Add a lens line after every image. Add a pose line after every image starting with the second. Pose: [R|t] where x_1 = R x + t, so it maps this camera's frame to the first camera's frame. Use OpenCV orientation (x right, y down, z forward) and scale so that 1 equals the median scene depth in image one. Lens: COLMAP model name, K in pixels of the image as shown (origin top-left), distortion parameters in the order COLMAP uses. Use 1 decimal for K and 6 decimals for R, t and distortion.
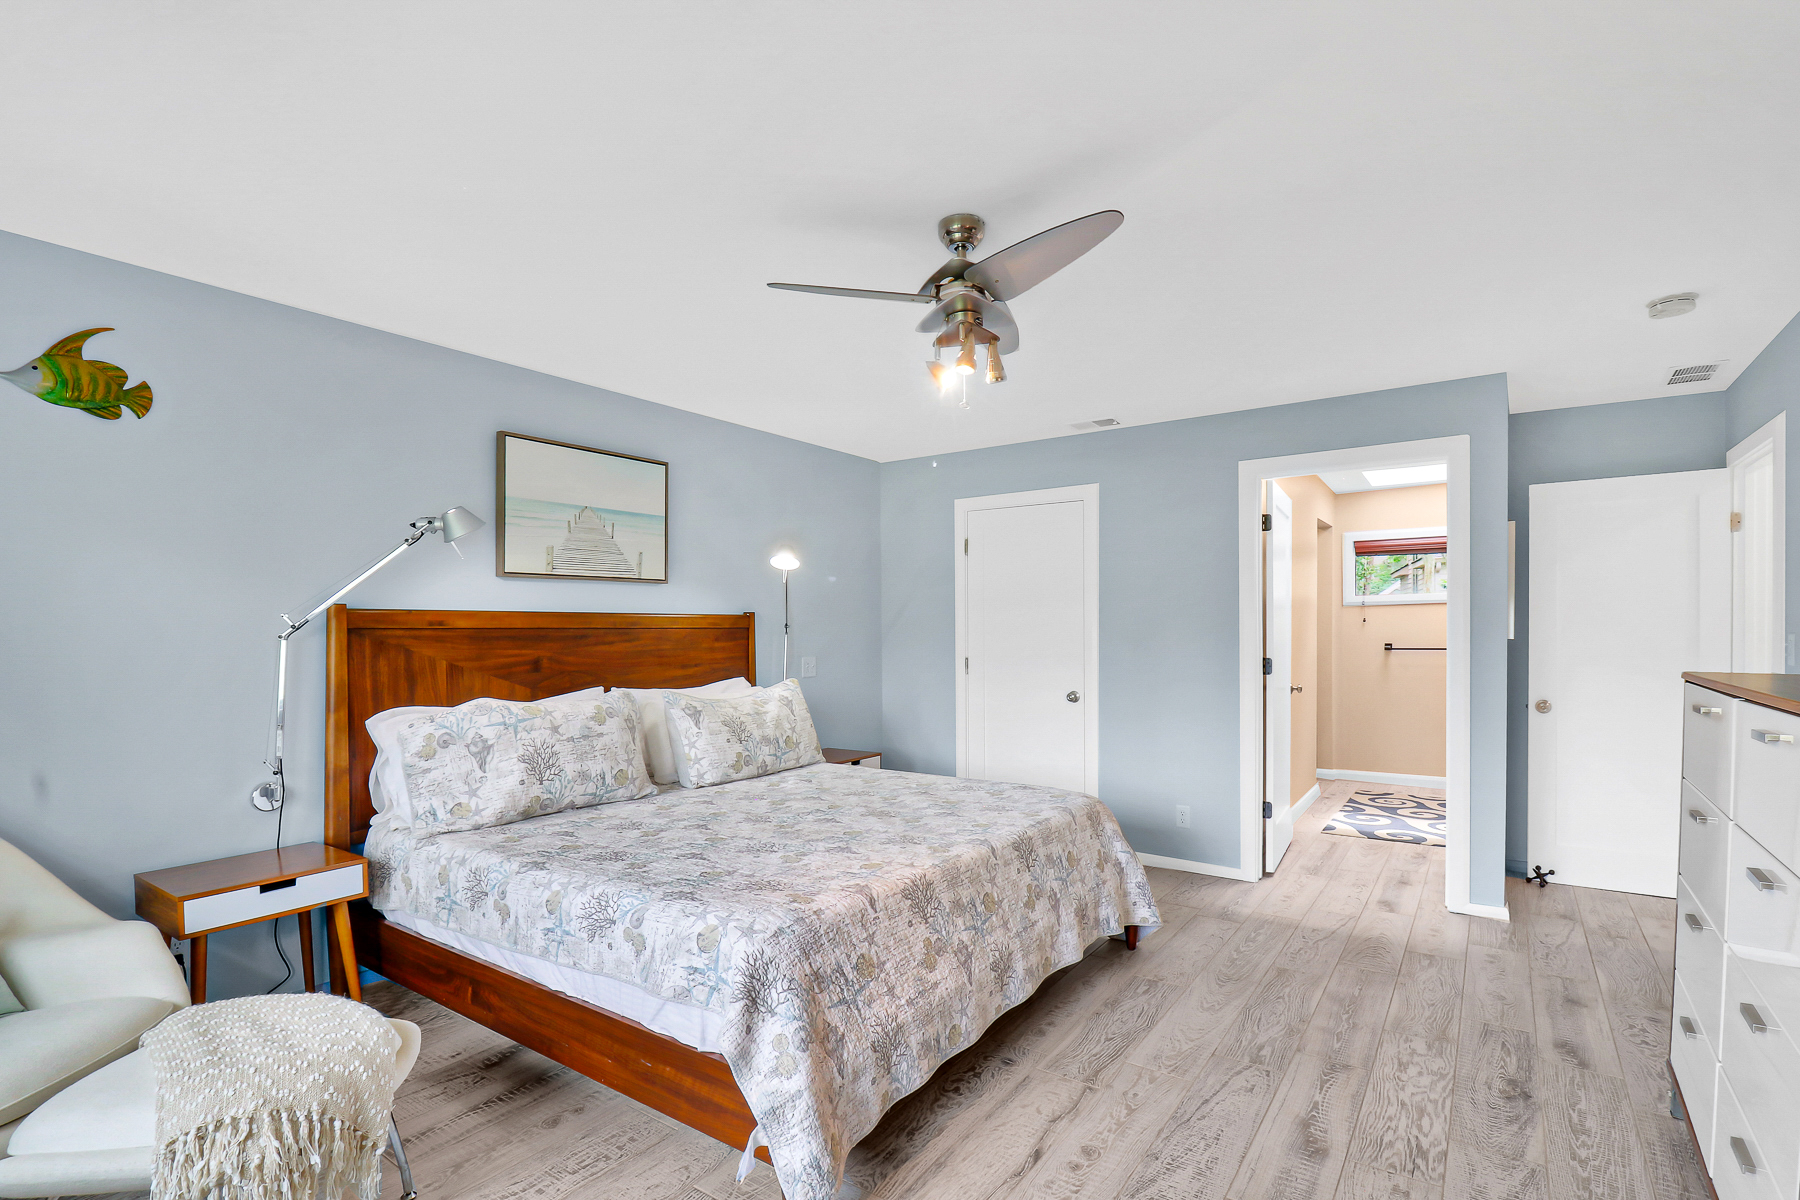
lens RADIAL K [[841.0, 0, 901.2], [0, 841.0, 631.1], [0, 0, 1]] dist [-0.015536, -0.001005]
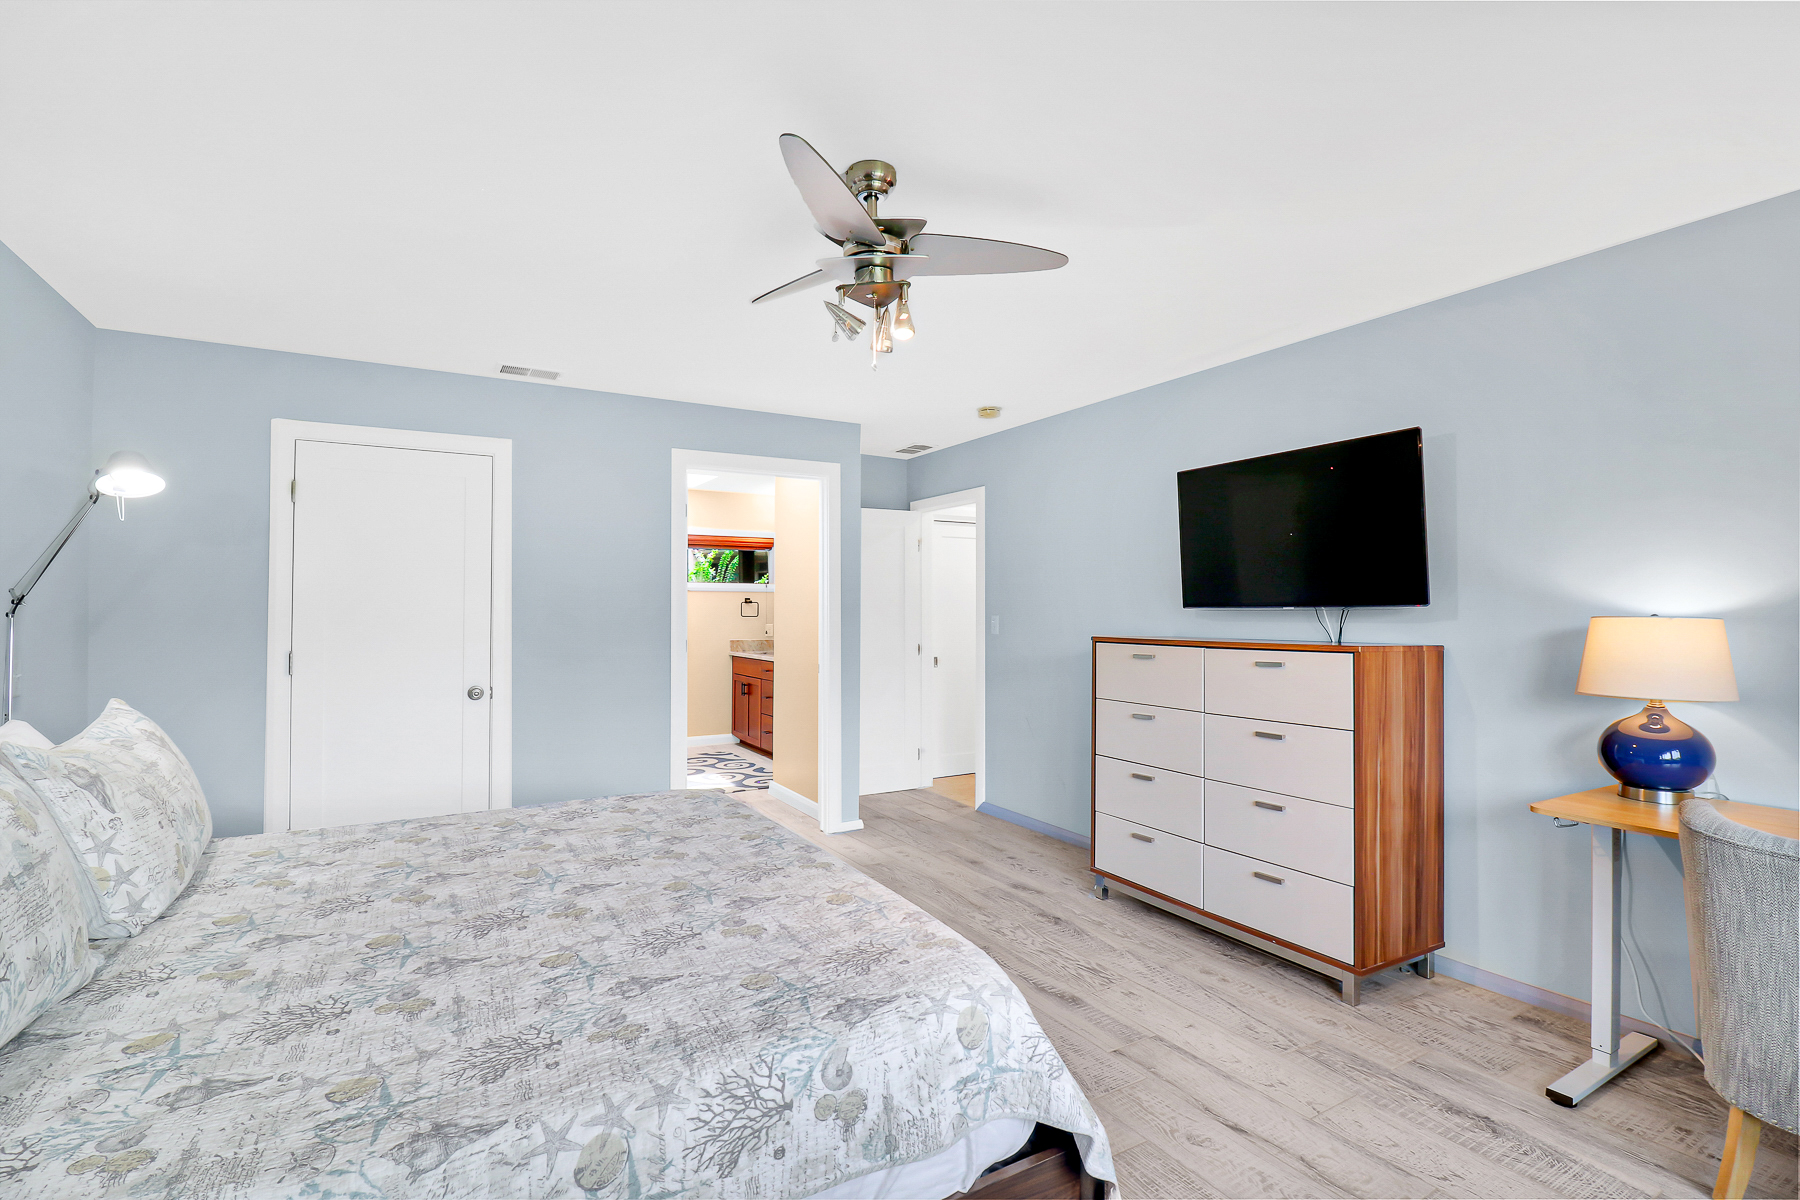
lens RADIAL K [[825.5, 0, 903.3], [0, 825.5, 595.1], [0, 0, 1]] dist [0.011768, -0.021850]
pose [[0.423940, 0.021374, 0.905438, -0.640232], [-0.002008, 0.999741, -0.022660, 0.000899], [-0.905688, 0.007789, 0.423873, 0.514892]]
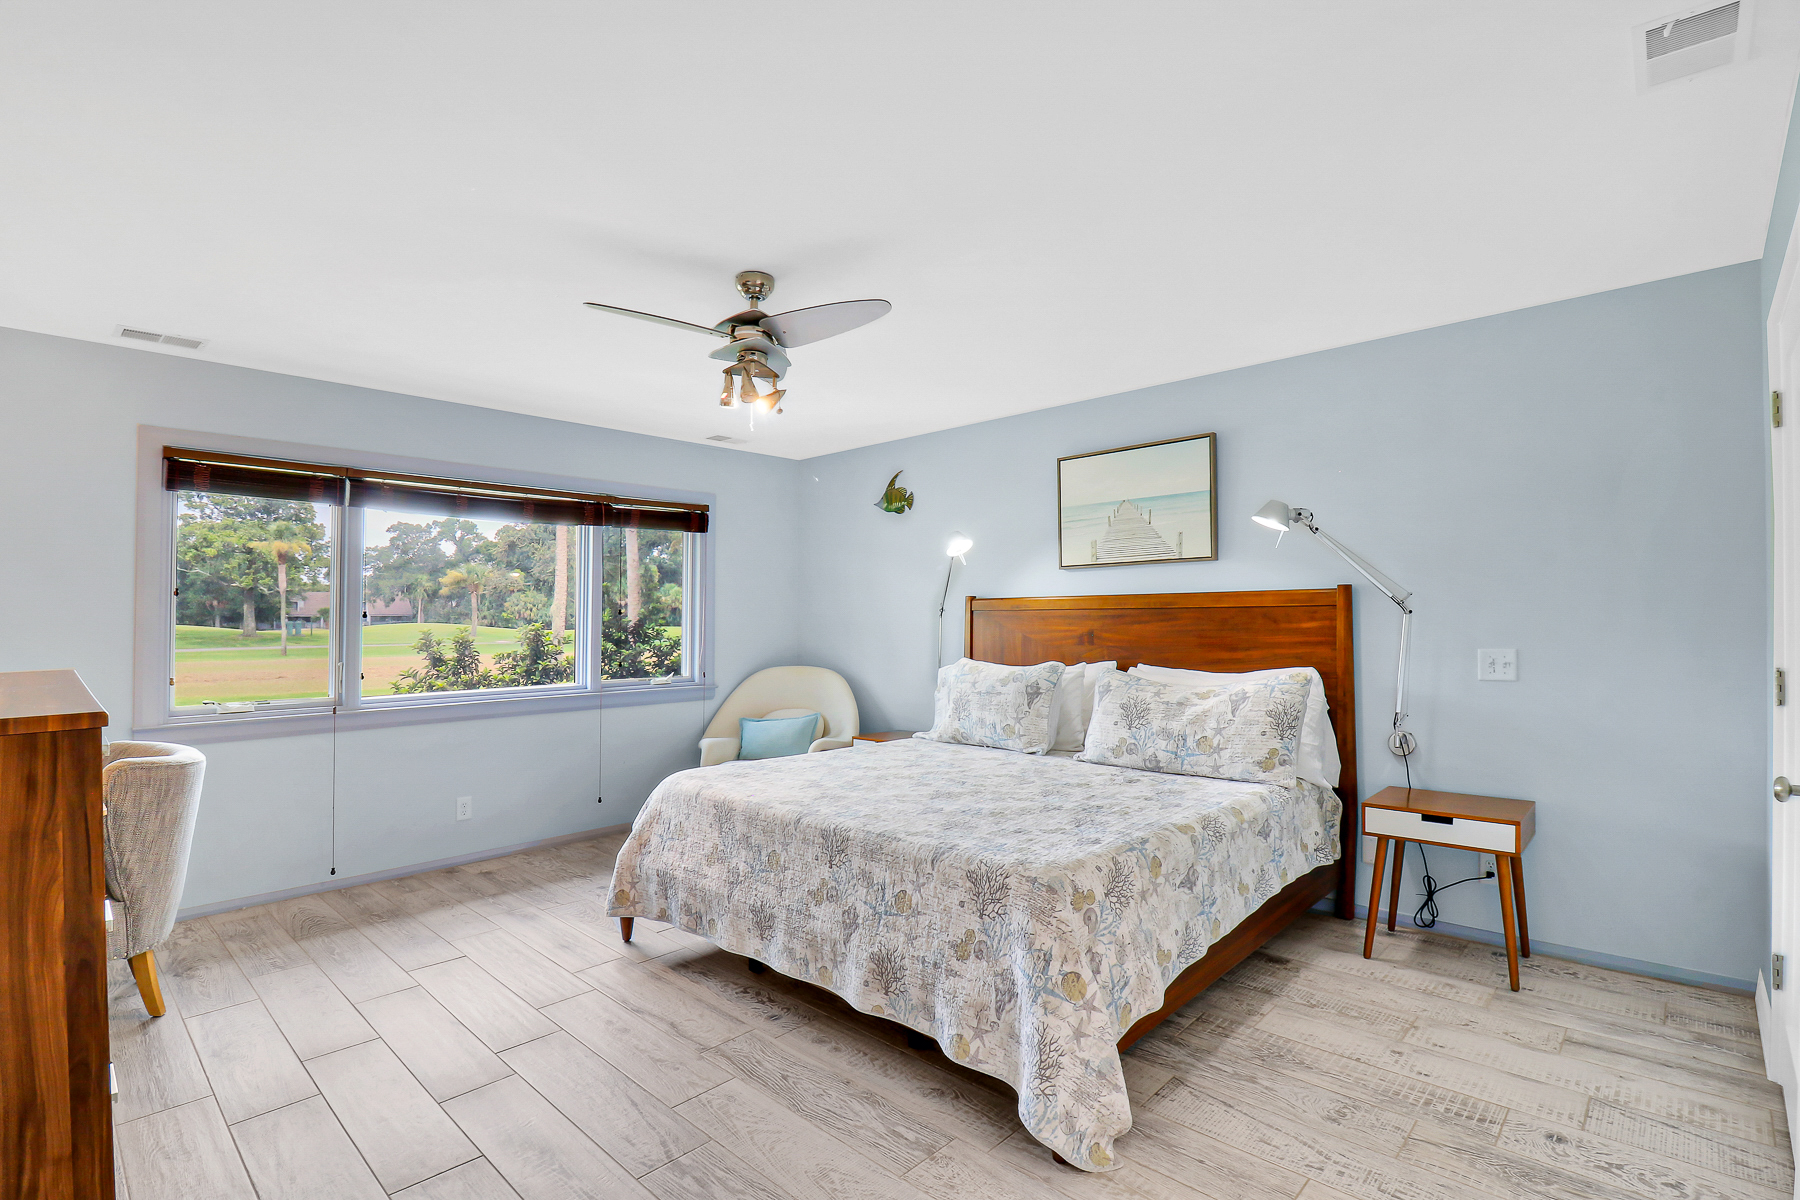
lens RADIAL K [[825.5, 0, 903.3], [0, 825.5, 595.1], [0, 0, 1]] dist [0.011768, -0.021850]
pose [[-0.134100, -0.019356, -0.990779, 1.056563], [0.010242, 0.999729, -0.020917, -0.002115], [0.990915, -0.012953, -0.133865, 1.190513]]
